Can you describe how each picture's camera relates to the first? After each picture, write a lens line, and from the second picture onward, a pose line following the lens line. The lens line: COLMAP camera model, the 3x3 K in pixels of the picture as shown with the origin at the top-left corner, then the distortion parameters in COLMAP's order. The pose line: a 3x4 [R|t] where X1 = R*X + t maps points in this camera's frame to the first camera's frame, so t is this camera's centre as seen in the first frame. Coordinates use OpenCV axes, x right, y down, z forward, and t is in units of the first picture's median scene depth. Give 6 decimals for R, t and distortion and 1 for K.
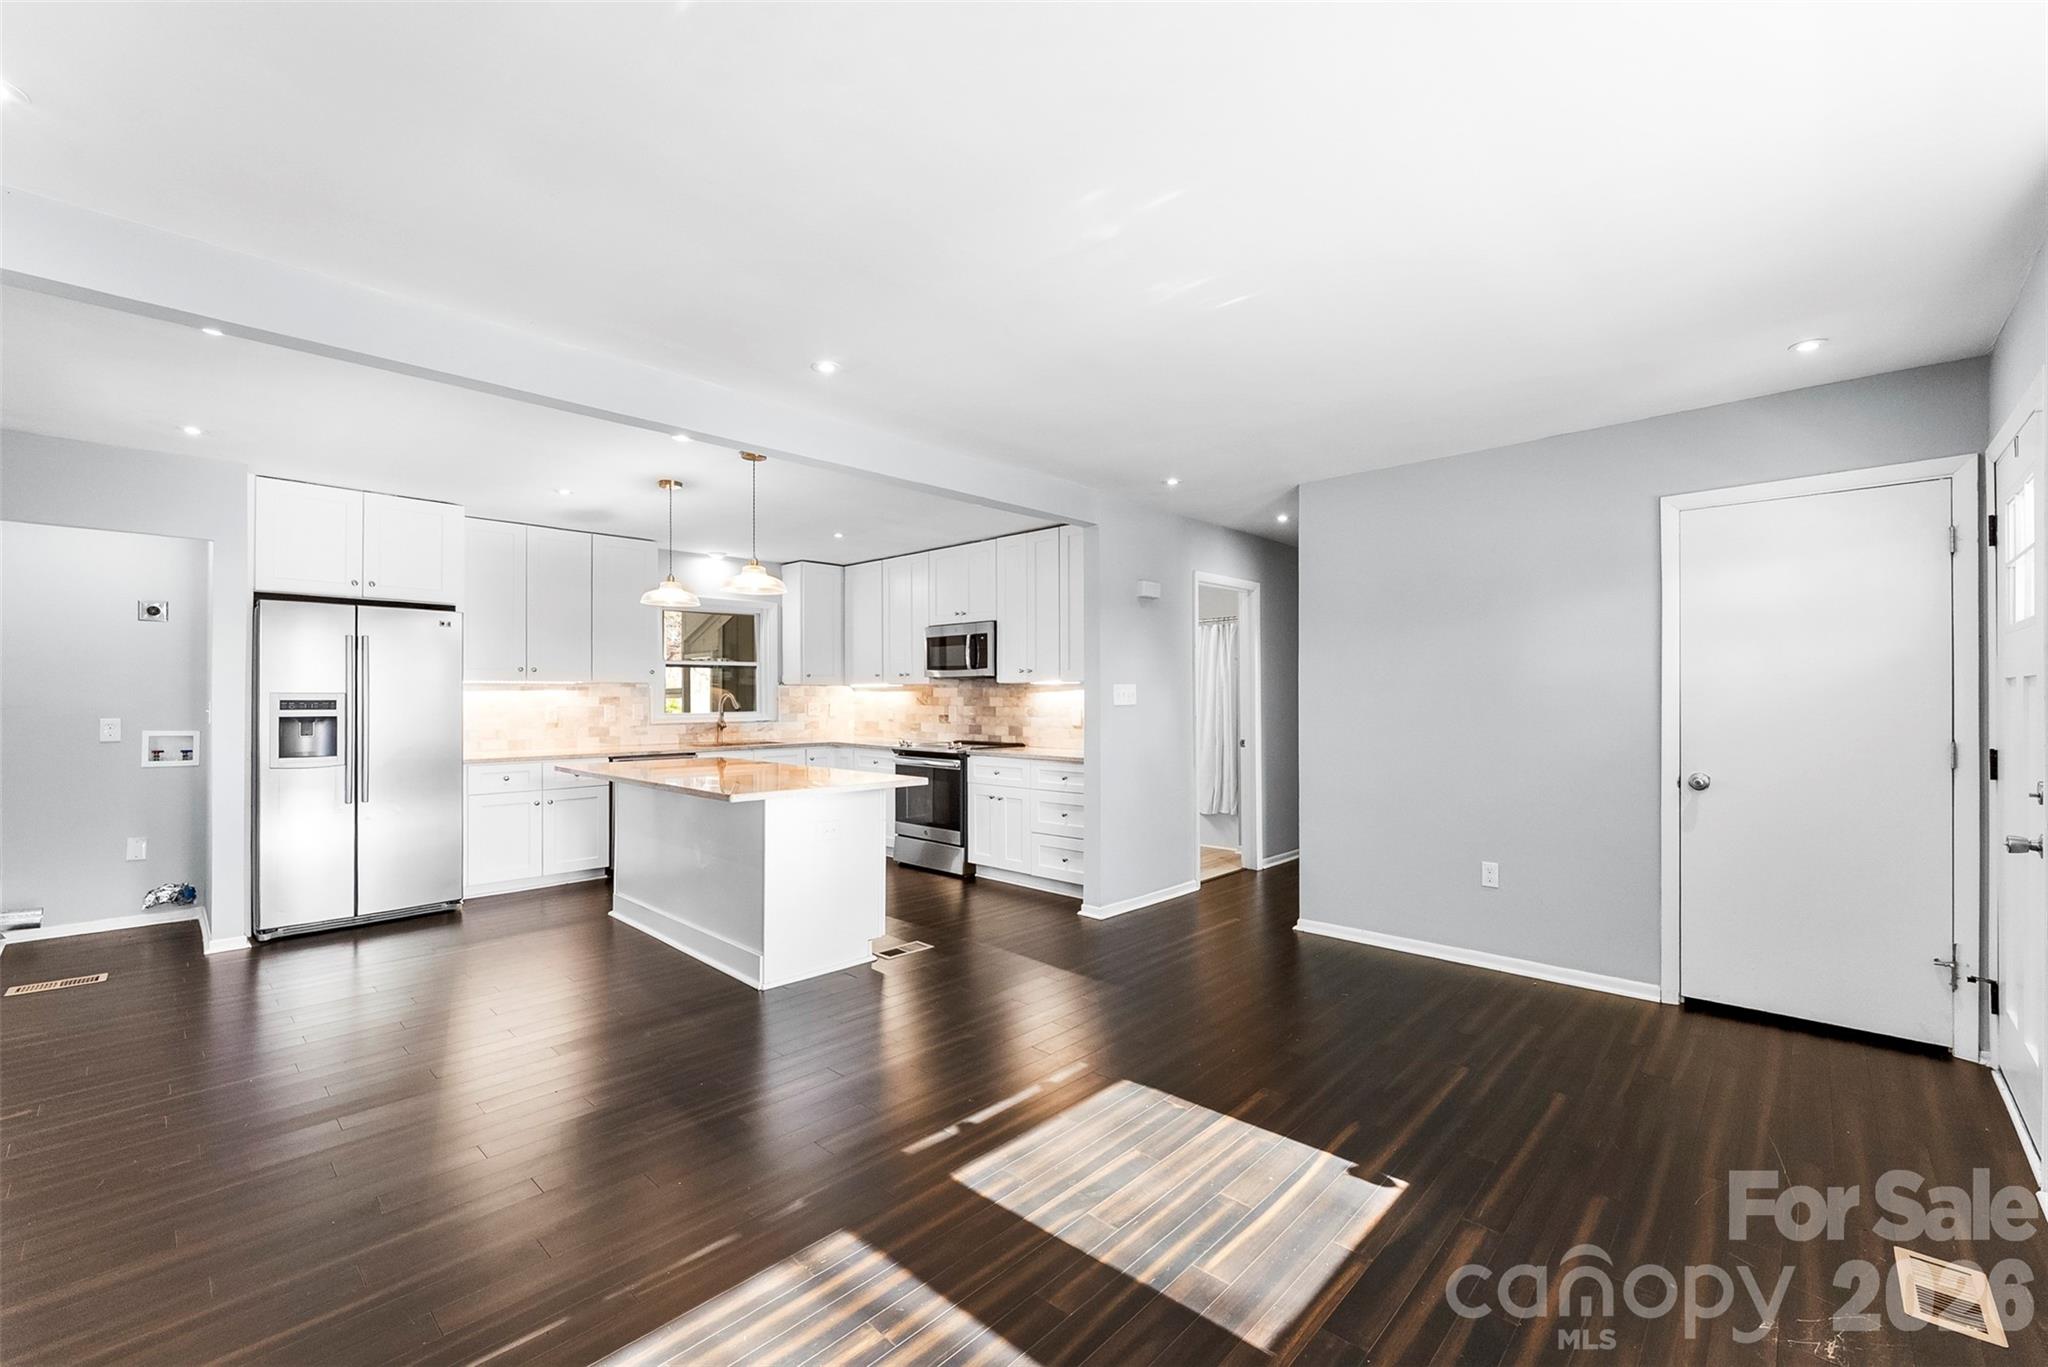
lens RADIAL K [[809.5, 0, 983.6], [0, 809.5, 693.6], [0, 0, 1]] dist [0.000023, 0.000023]
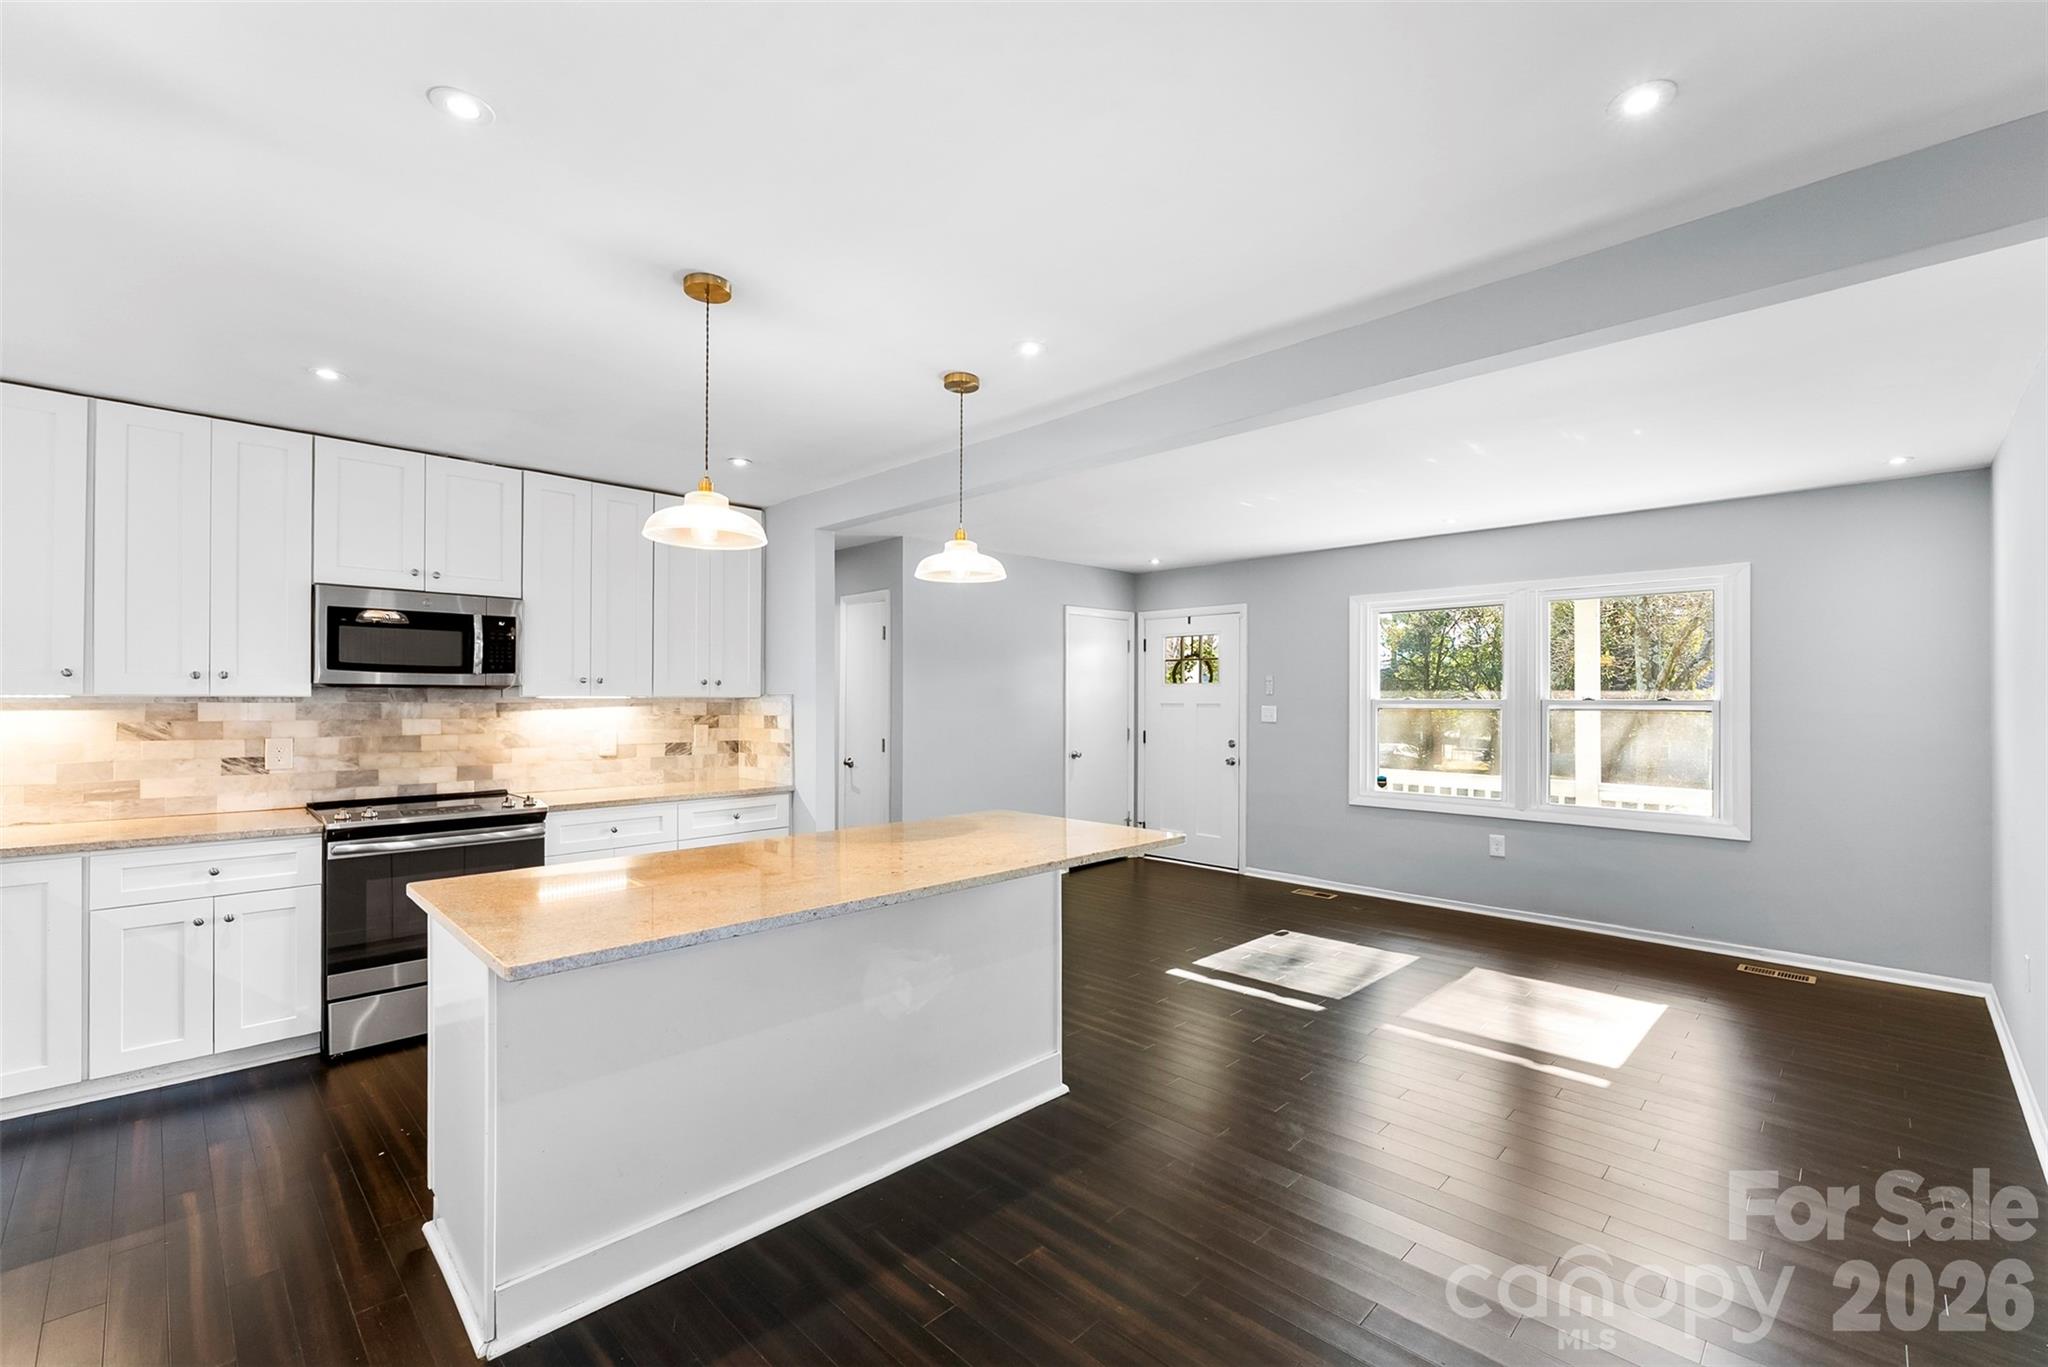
lens RADIAL K [[878.0, 0, 1018.0], [0, 878.0, 694.0], [0, 0, 1]] dist [-0.001502, -0.000087]
pose [[0.008024, 0.004073, 0.999960, -0.649766], [-0.005313, 0.999978, -0.004030, -0.014200], [-0.999954, -0.005280, 0.008045, 0.584712]]
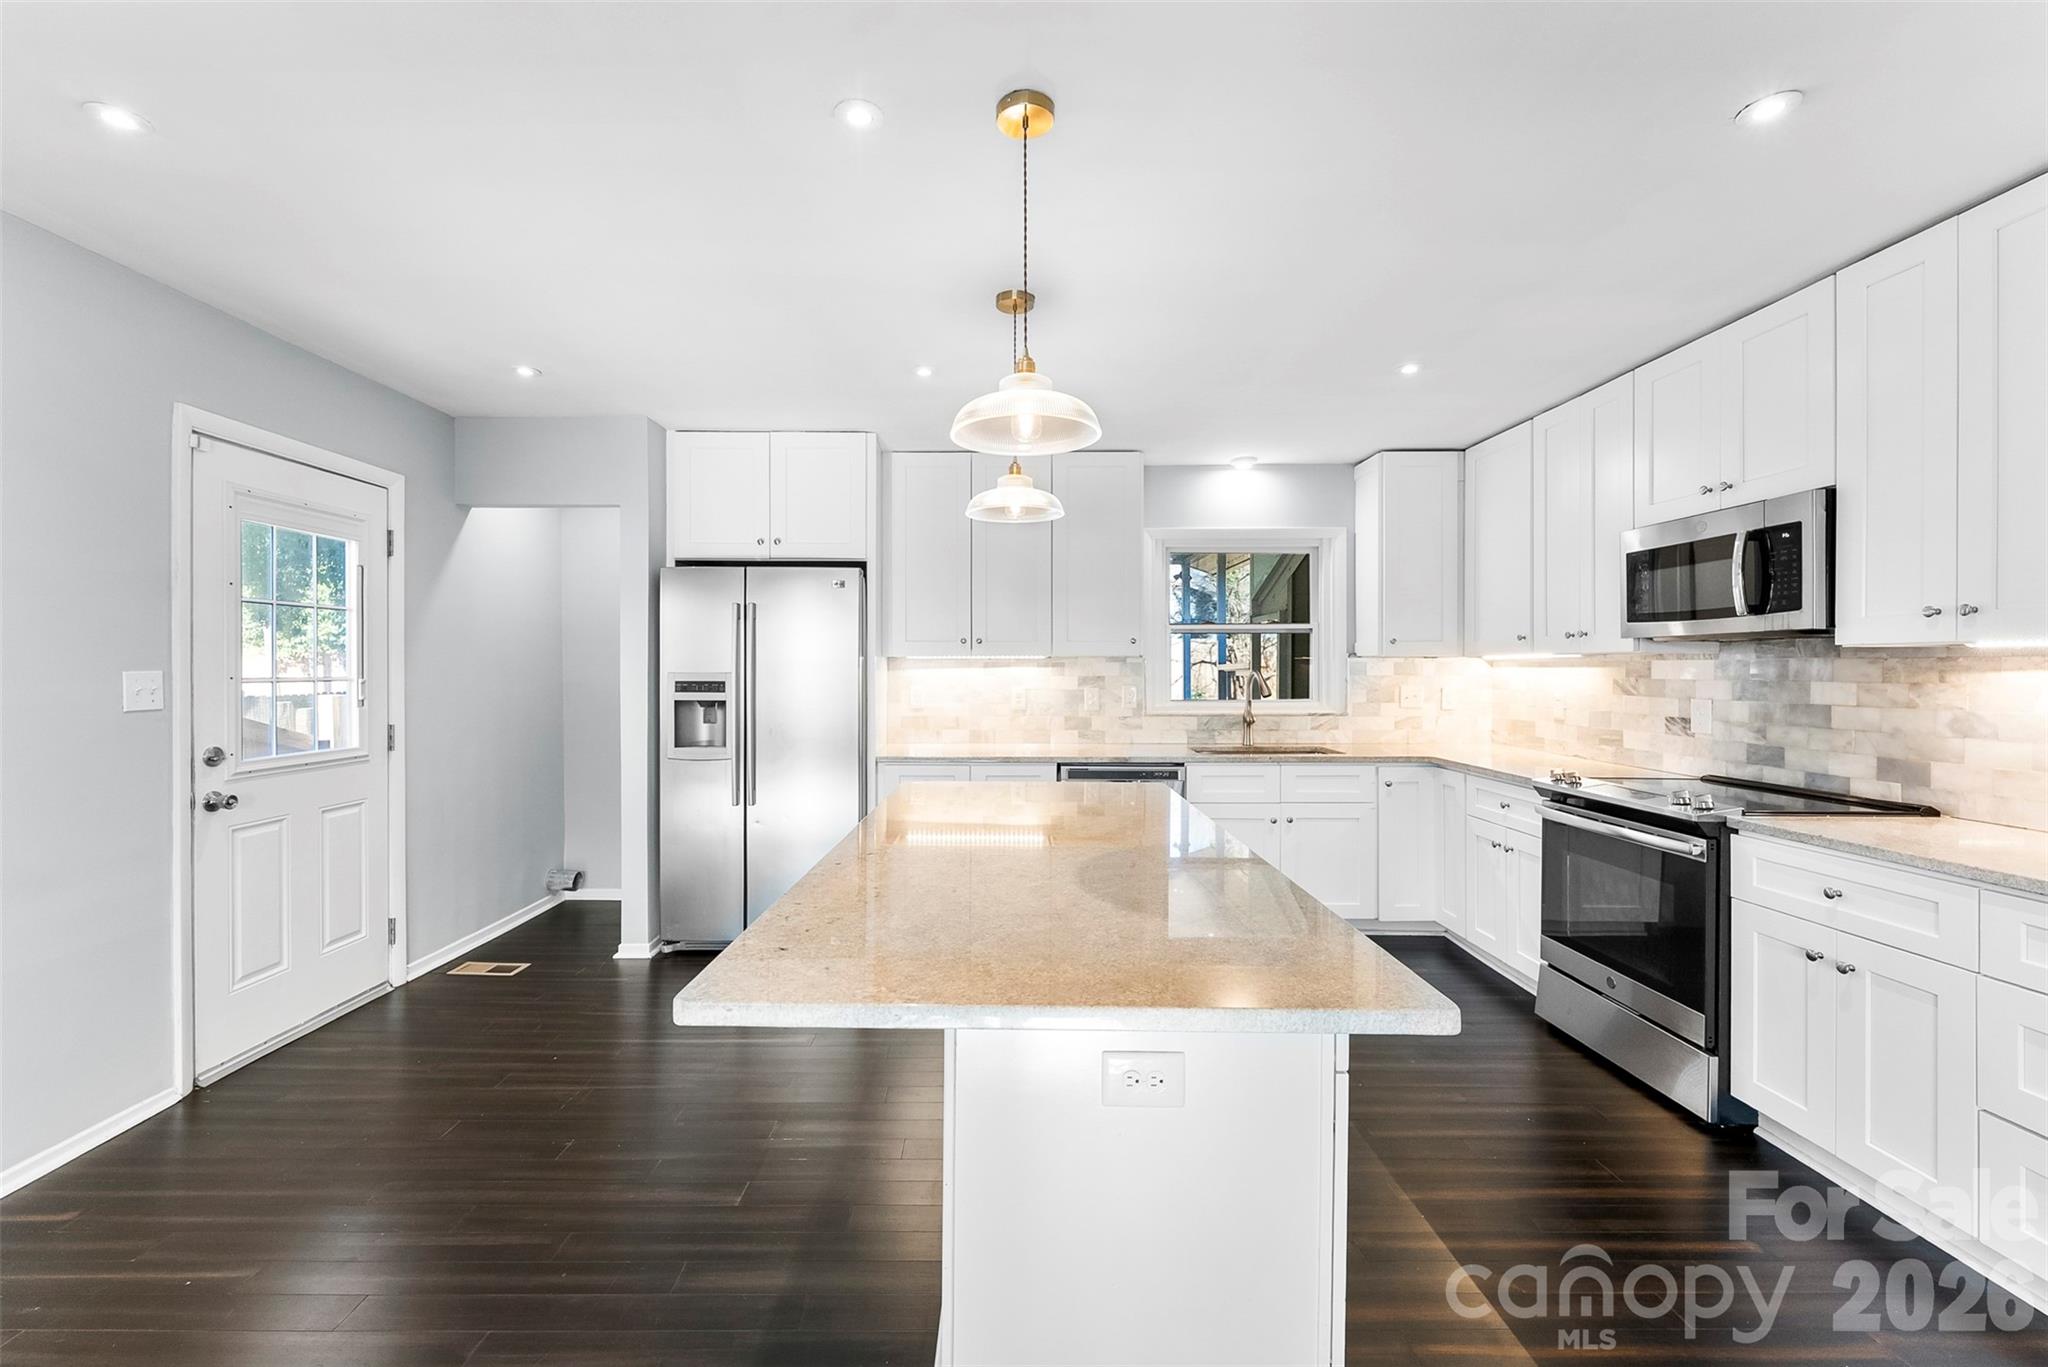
lens RADIAL K [[818.5, 0, 1024.4], [0, 818.5, 676.8], [0, 0, 1]] dist [0.001972, 0.000037]
pose [[0.719777, 0.006350, -0.694177, 0.009402], [0.001812, 0.999938, 0.011026, -0.003786], [0.694203, -0.009194, 0.719720, 0.435646]]
